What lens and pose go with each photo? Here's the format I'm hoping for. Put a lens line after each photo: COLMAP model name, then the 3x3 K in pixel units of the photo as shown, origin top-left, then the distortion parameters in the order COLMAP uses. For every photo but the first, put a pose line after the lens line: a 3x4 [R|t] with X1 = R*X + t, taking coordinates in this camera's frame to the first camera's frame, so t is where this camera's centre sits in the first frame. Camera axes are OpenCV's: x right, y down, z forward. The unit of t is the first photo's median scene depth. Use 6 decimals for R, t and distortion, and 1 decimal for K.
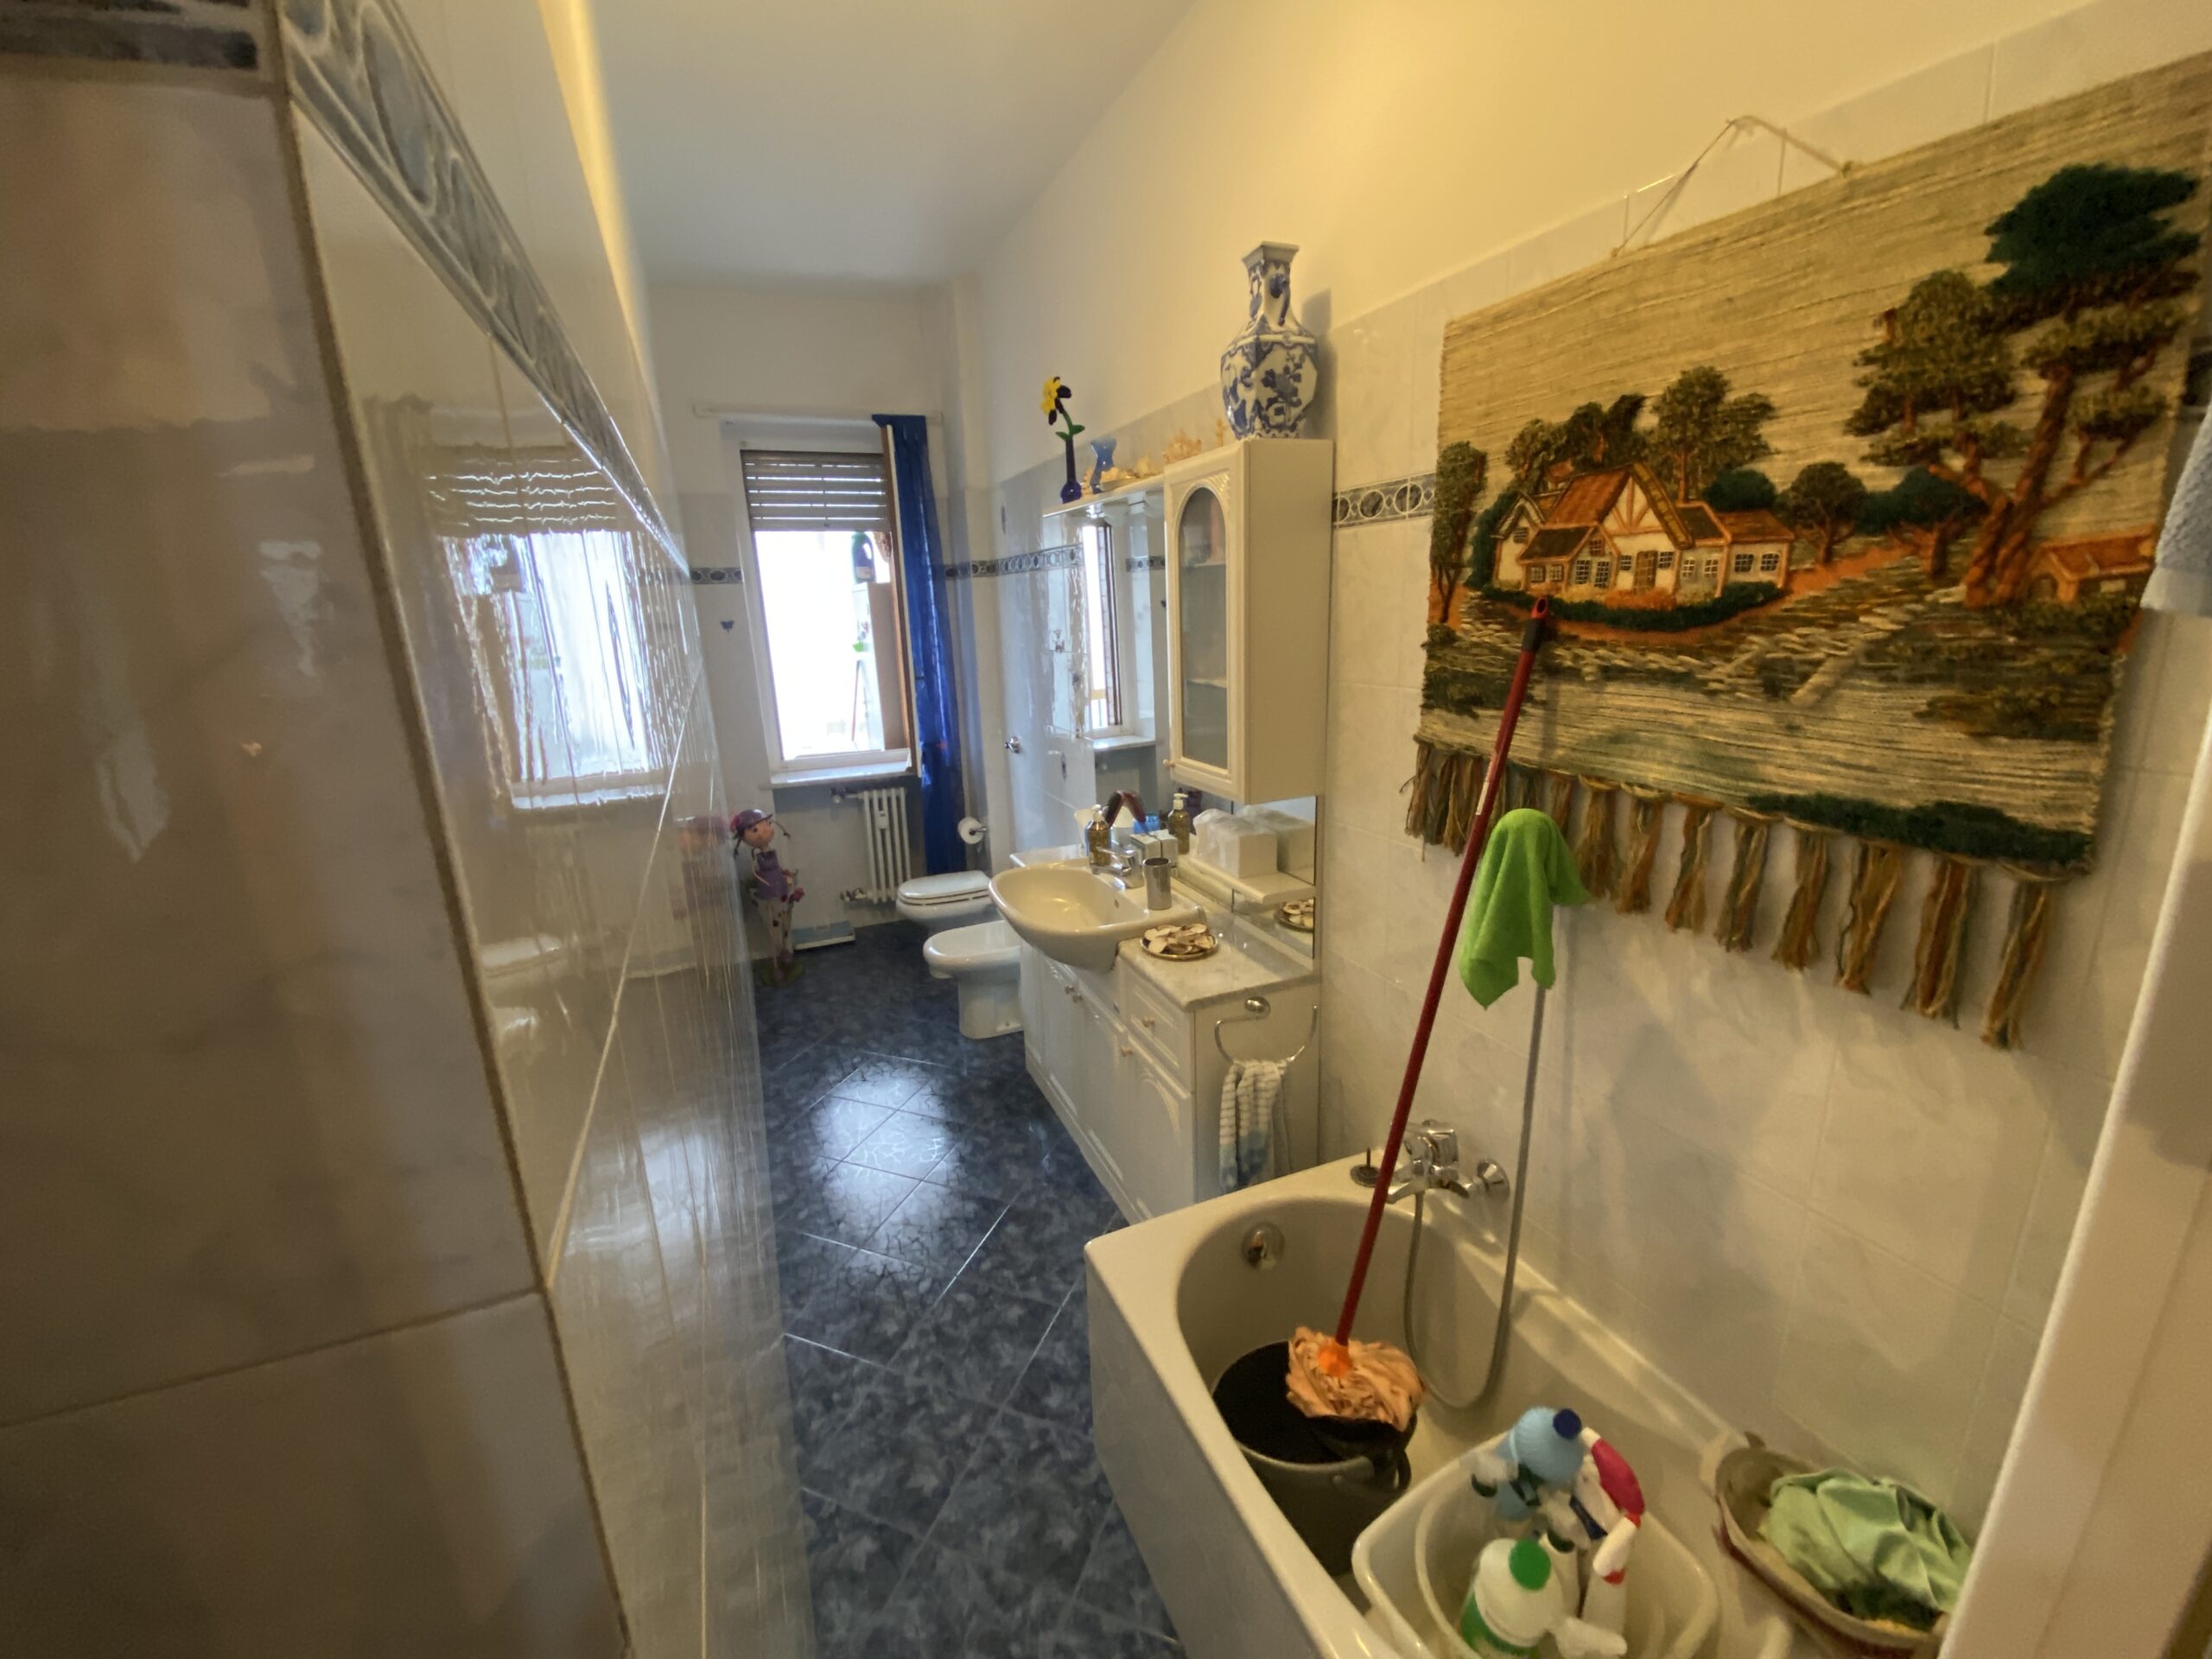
lens RADIAL K [[894.8, 0, 1126.3], [0, 894.8, 847.9], [0, 0, 1]] dist [-0.024377, -0.003752]
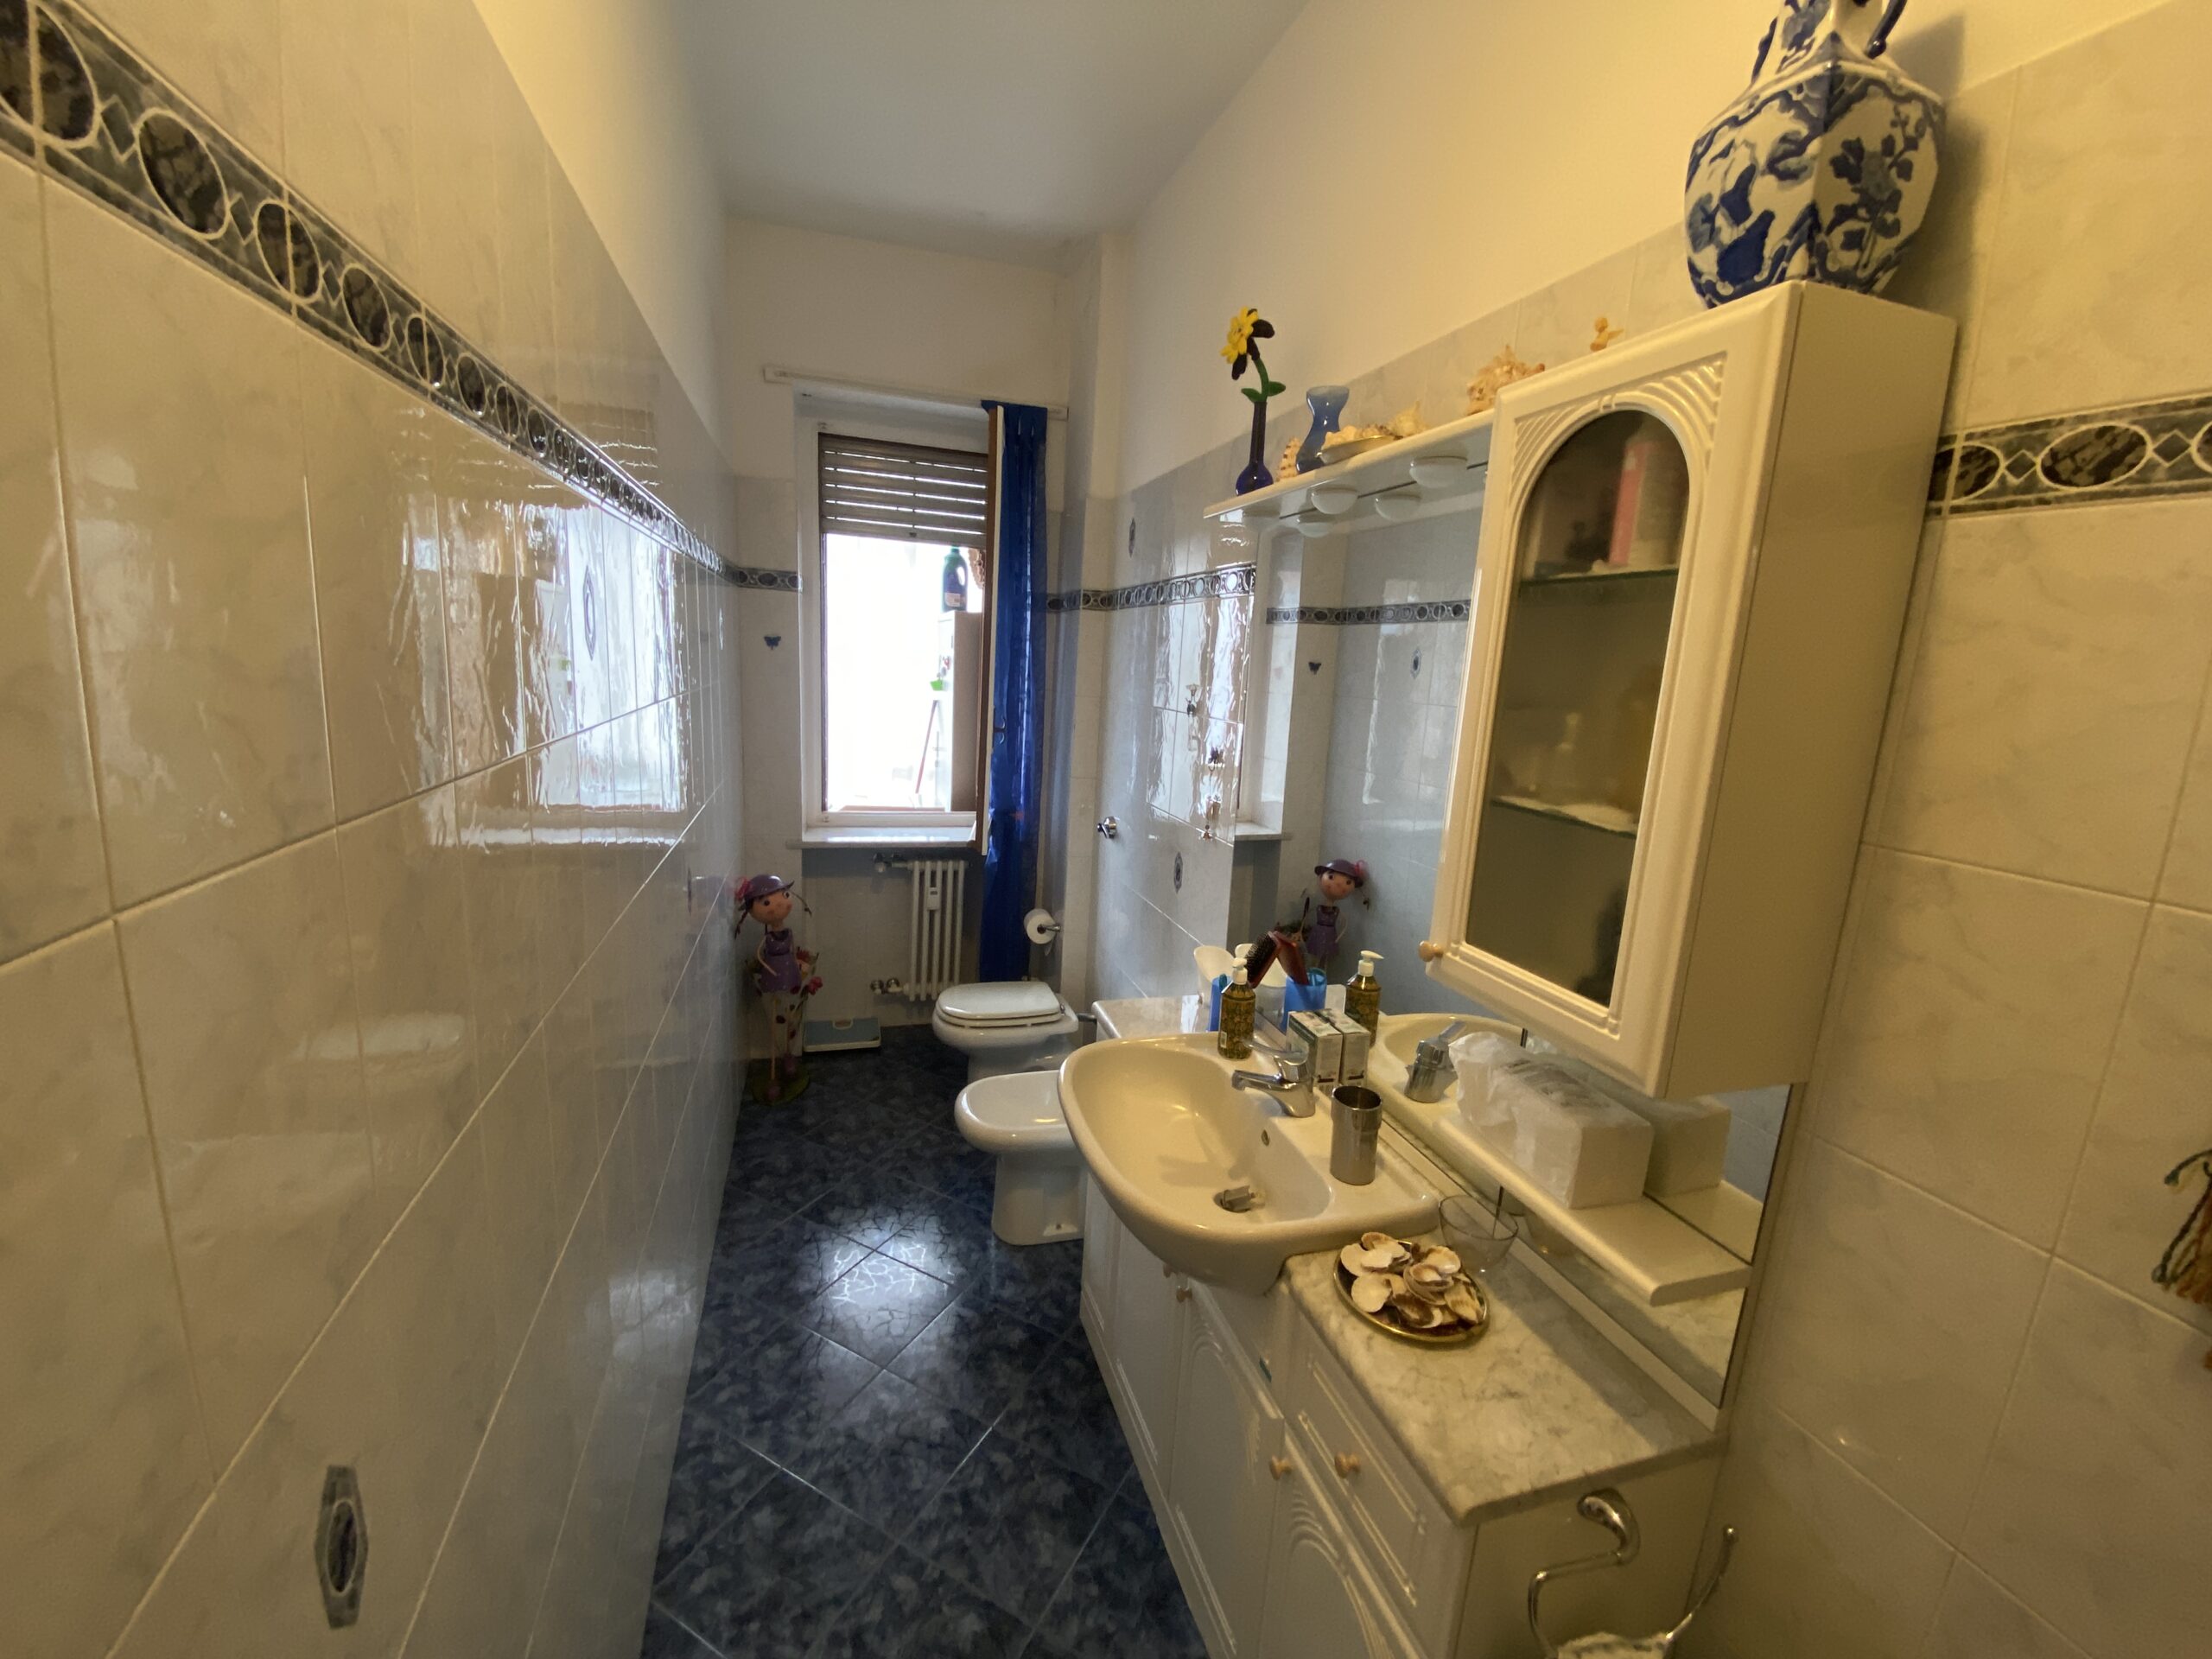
lens RADIAL K [[894.8, 0, 1104.5], [0, 894.8, 840.9], [0, 0, 1]] dist [-0.024377, -0.003752]
pose [[0.988714, 0.109533, -0.102216, -0.059781], [-0.116564, 0.991018, -0.065543, -0.063306], [0.094118, 0.076718, 0.992601, 0.285060]]
